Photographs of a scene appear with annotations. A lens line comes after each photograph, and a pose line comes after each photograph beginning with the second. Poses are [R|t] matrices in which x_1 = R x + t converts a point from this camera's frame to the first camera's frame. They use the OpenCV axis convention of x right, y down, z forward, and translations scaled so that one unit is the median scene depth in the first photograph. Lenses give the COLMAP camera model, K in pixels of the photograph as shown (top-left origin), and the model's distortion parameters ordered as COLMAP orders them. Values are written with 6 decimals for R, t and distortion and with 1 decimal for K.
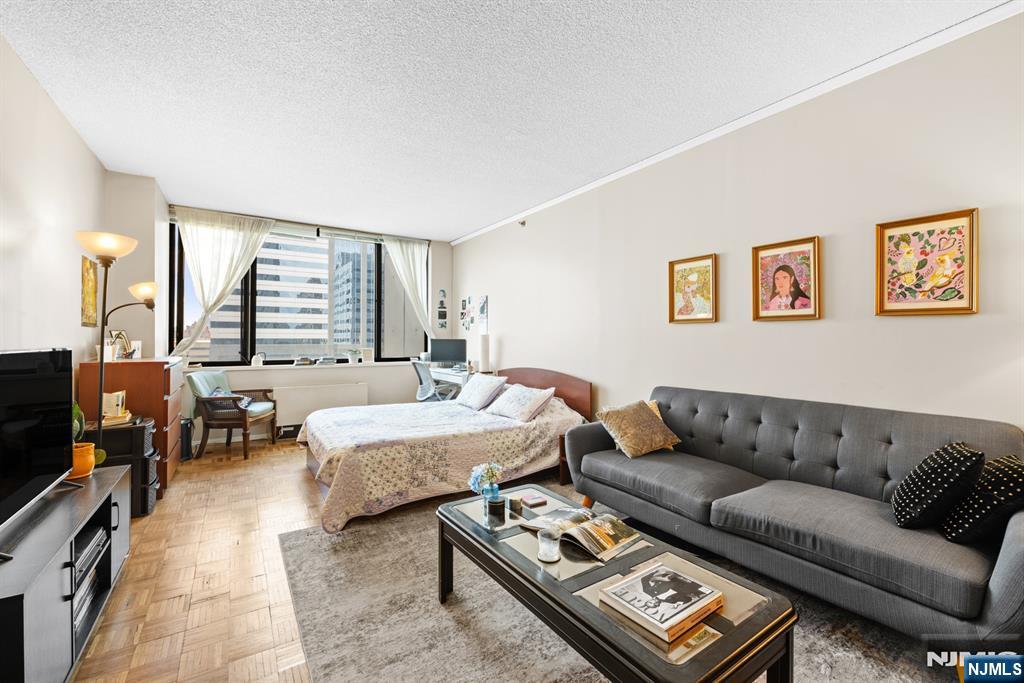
lens RADIAL K [[423.4, 0, 512.1], [0, 423.4, 335.4], [0, 0, 1]] dist [-0.011269, -0.000295]
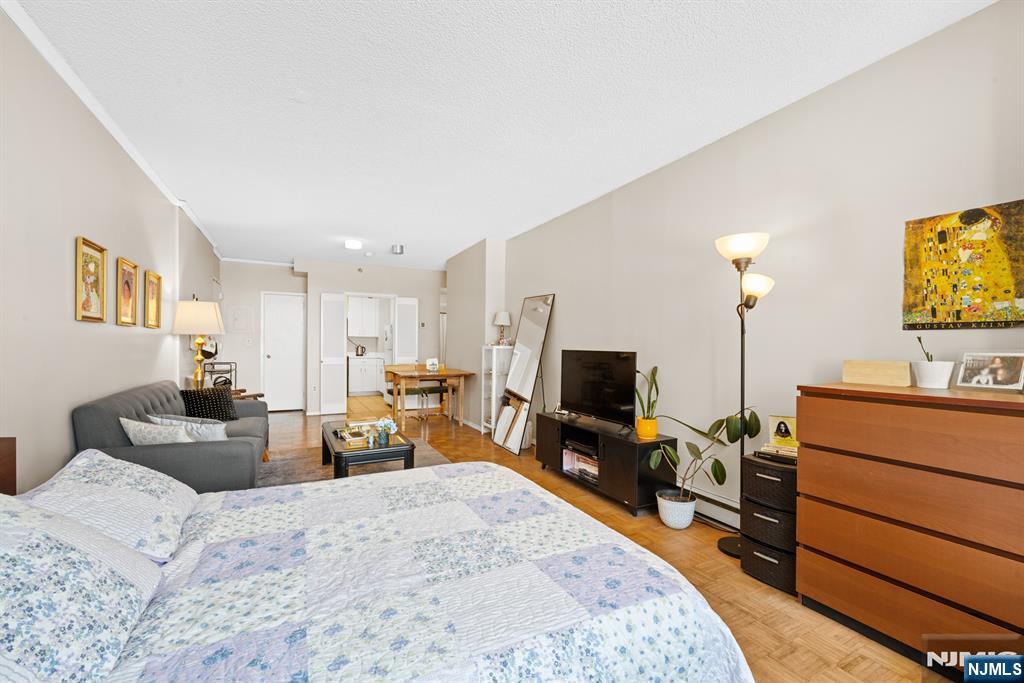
lens RADIAL K [[423.5, 0, 514.6], [0, 423.5, 347.0], [0, 0, 1]] dist [-0.012021, -0.000292]
pose [[-0.994253, -0.011212, 0.106471, -0.433441], [-0.011685, 0.999924, -0.003818, 0.012056], [-0.106421, -0.005040, -0.994308, 1.527254]]
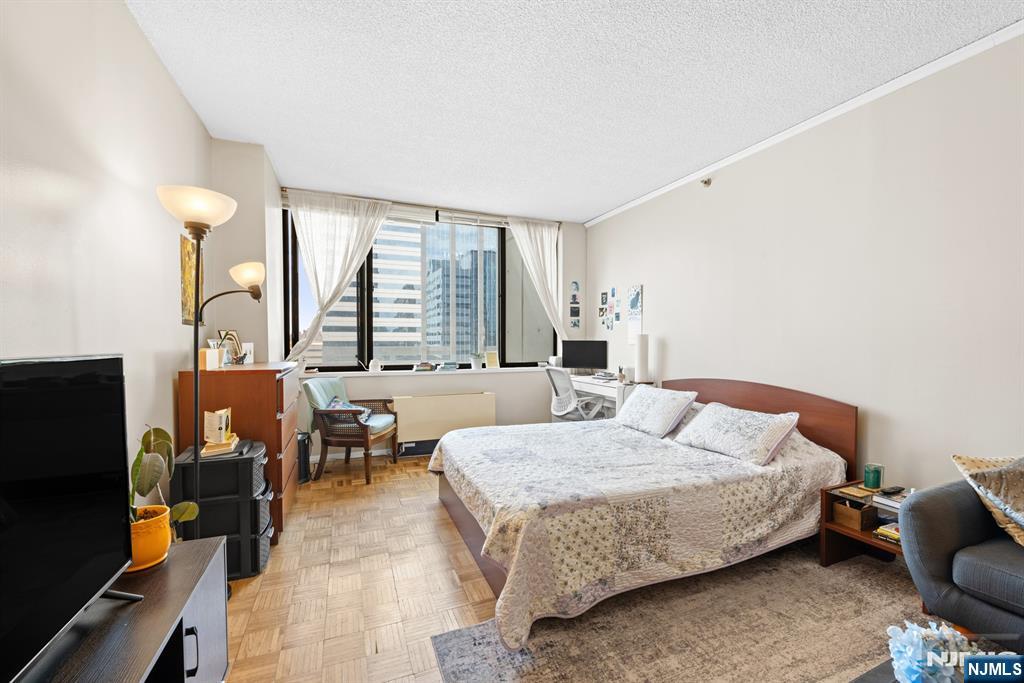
lens RADIAL K [[416.9, 0, 512.6], [0, 416.9, 351.6], [0, 0, 1]] dist [-0.011494, -0.000452]
pose [[0.981375, 0.003072, -0.192077, -0.233613], [0.003391, 0.999439, 0.033307, 0.004924], [0.192072, -0.033338, 0.980814, 0.307954]]
